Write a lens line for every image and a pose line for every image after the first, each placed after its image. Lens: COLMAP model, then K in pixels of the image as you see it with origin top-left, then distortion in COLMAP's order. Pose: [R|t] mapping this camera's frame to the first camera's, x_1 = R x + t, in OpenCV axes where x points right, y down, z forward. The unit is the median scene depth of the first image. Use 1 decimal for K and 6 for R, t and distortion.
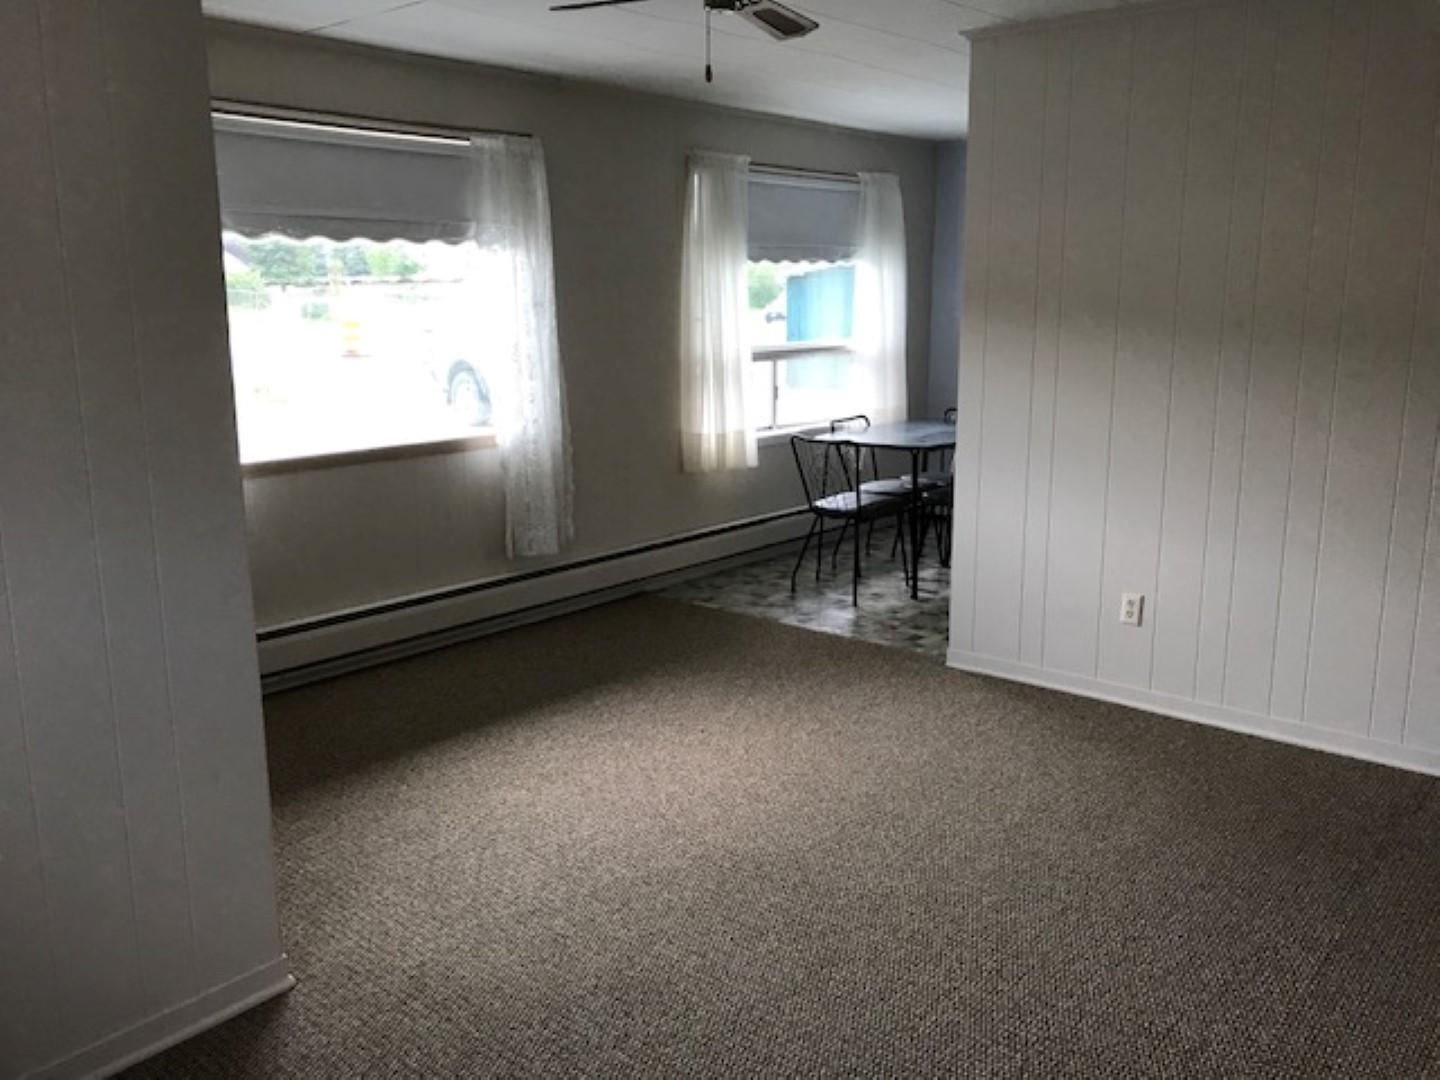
lens RADIAL K [[1171.7, 0, 720.0], [0, 1171.7, 540.0], [0, 0, 1]] dist [-0.006423, -0.000518]
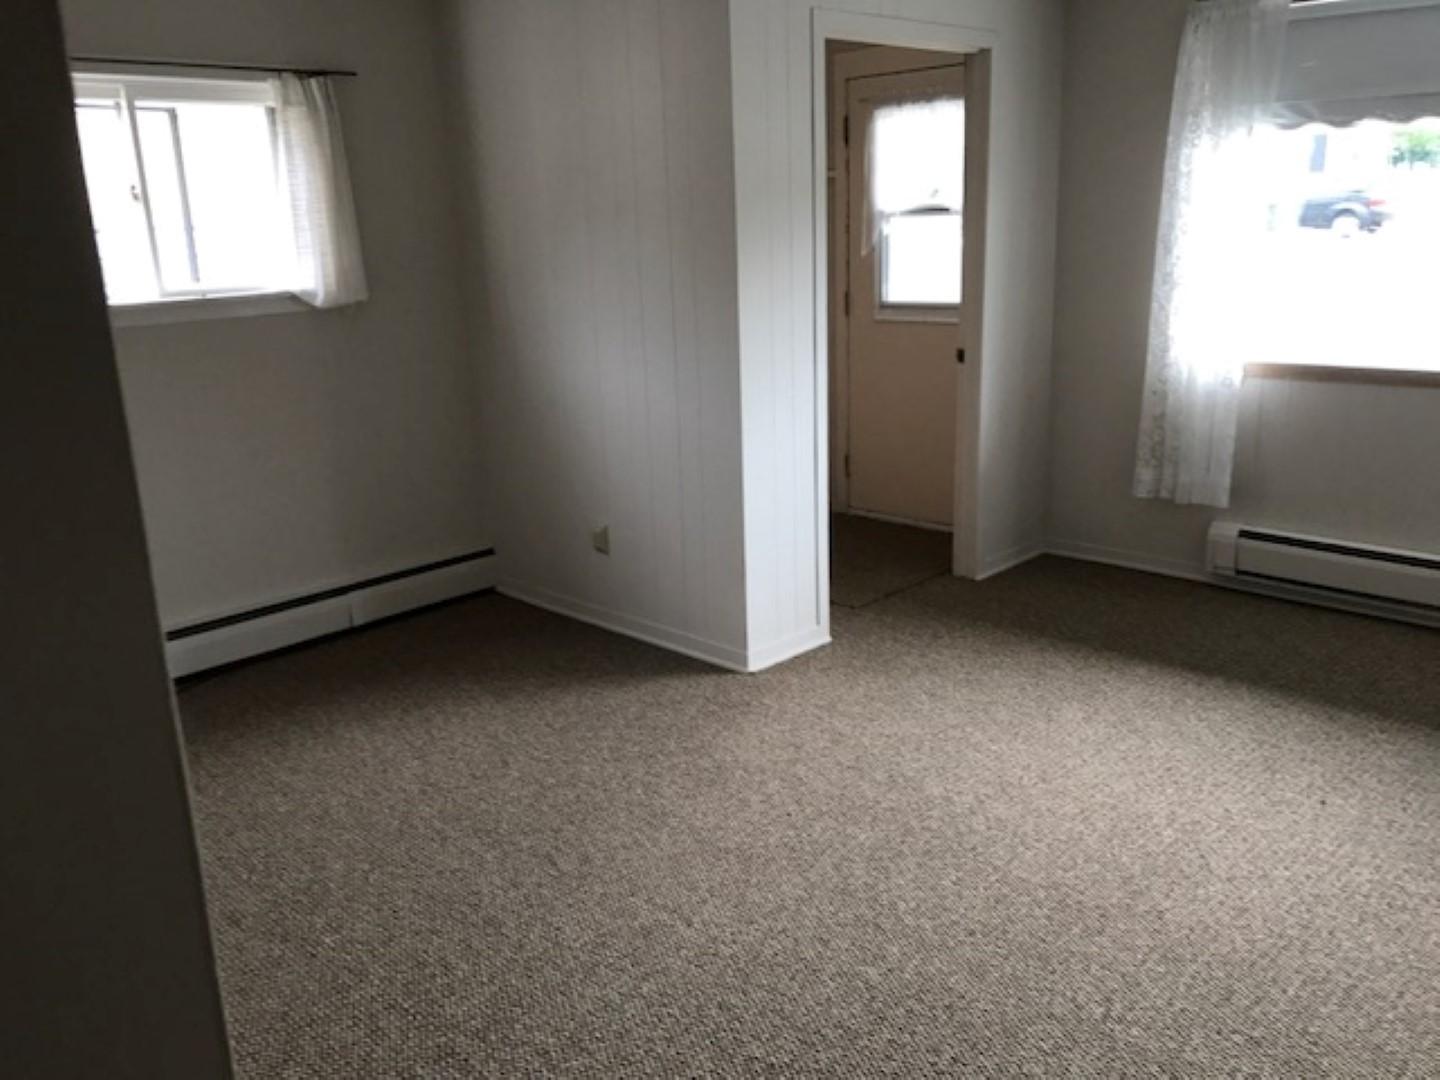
lens RADIAL K [[1180.2, 0, 720.0], [0, 1180.2, 540.0], [0, 0, 1]] dist [0.003177, -0.001979]
pose [[-0.076291, 0.274830, -0.958461, 0.628895], [-0.165918, 0.944362, 0.283993, -0.128013], [0.983184, 0.180692, -0.026447, 0.578766]]
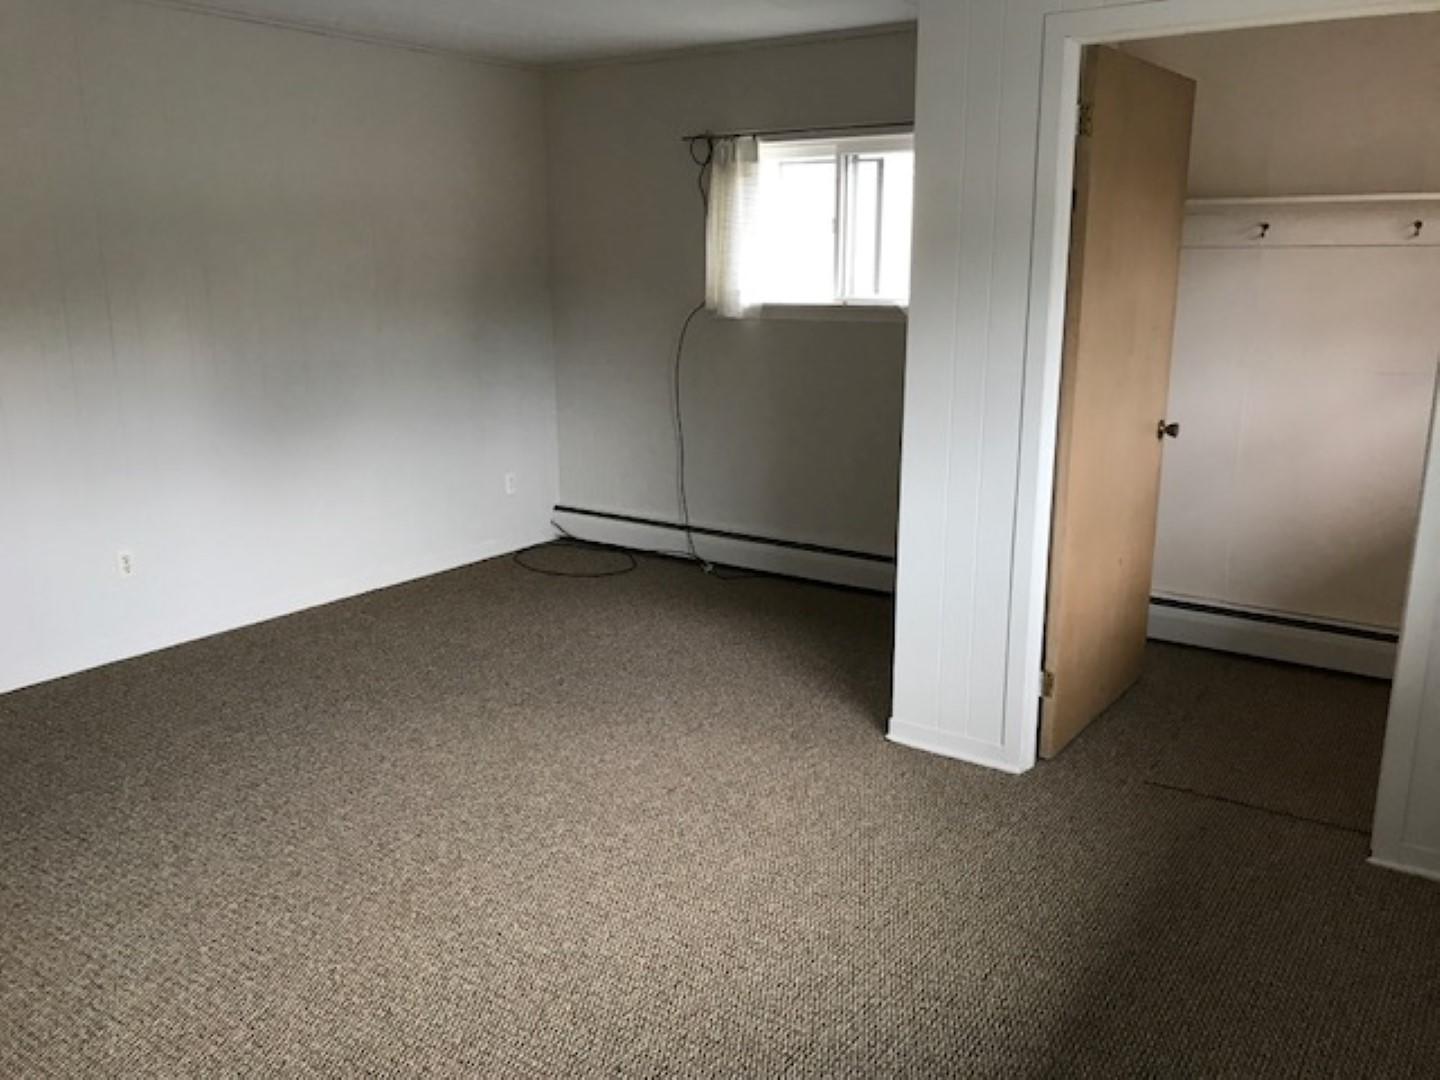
lens RADIAL K [[1180.2, 0, 720.0], [0, 1180.2, 540.0], [0, 0, 1]] dist [0.003177, -0.001979]
pose [[-0.992626, 0.031063, -0.117172, -0.001893], [-0.022275, 0.903409, 0.428202, -0.273072], [0.119155, 0.427654, -0.896055, 1.293106]]
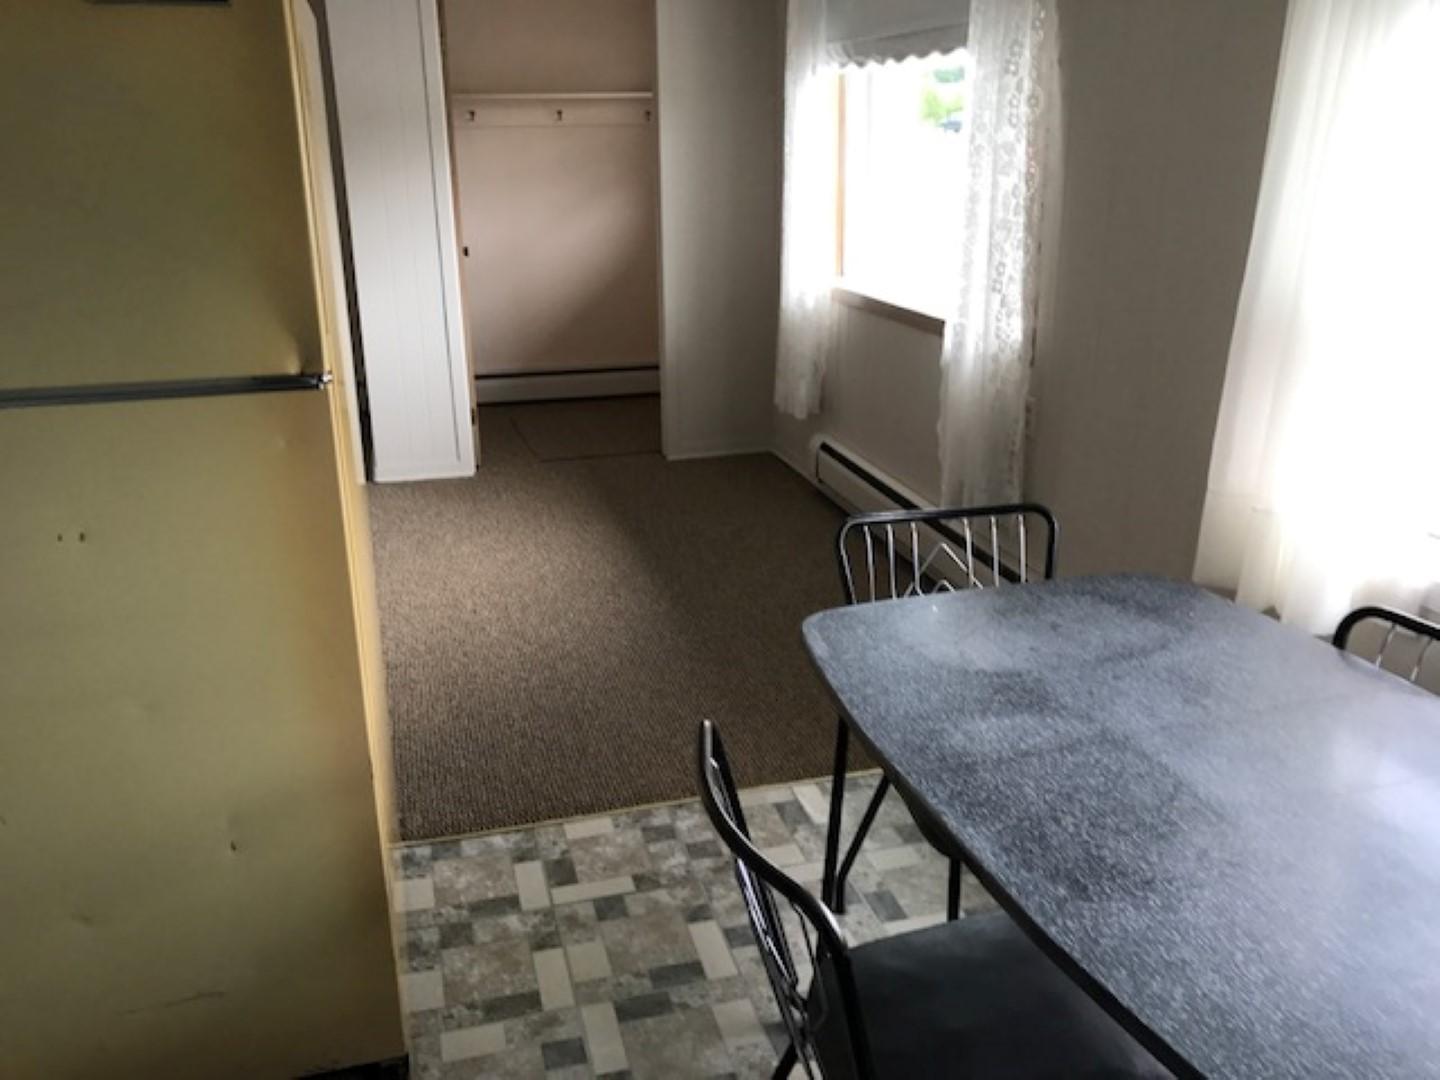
lens RADIAL K [[1180.2, 0, 720.0], [0, 1180.2, 540.0], [0, 0, 1]] dist [0.003177, -0.001979]
pose [[-0.555136, 0.281024, -0.782848, 0.562948], [-0.154235, 0.890091, 0.428893, -0.304414], [0.817335, 0.358837, -0.450777, 1.464372]]
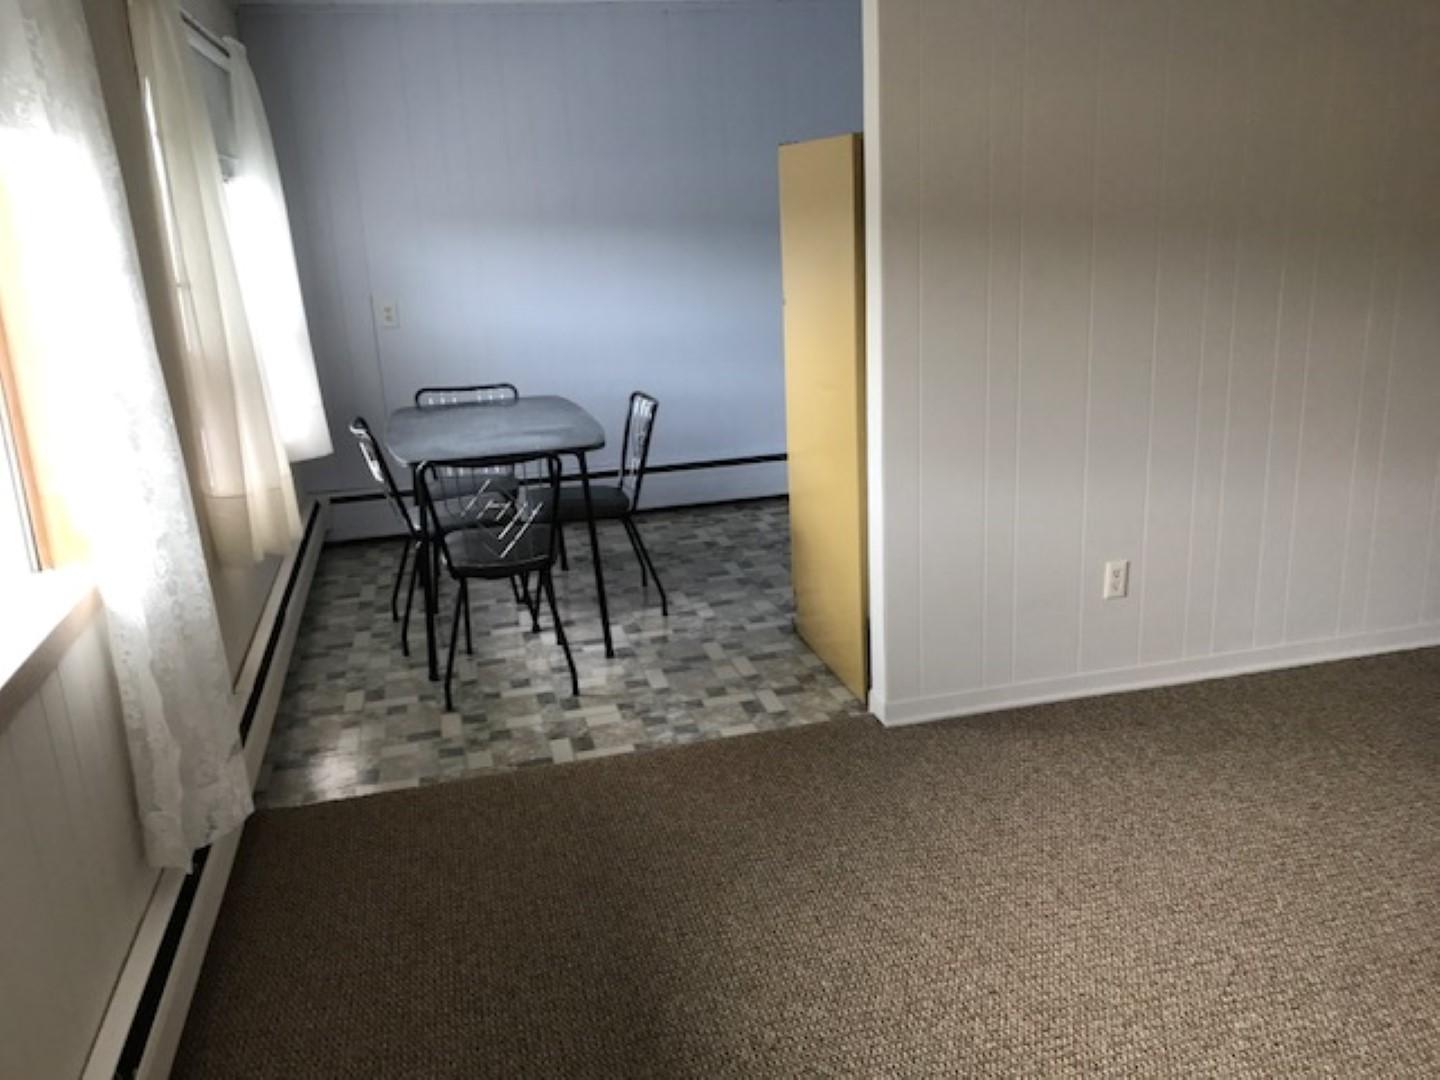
lens RADIAL K [[1180.2, 0, 720.0], [0, 1180.2, 540.0], [0, 0, 1]] dist [0.003177, -0.001979]
pose [[0.574500, -0.250010, 0.779387, -0.449716], [0.207279, 0.965609, 0.156957, -0.155833], [-0.791824, 0.071379, 0.606564, 0.690328]]
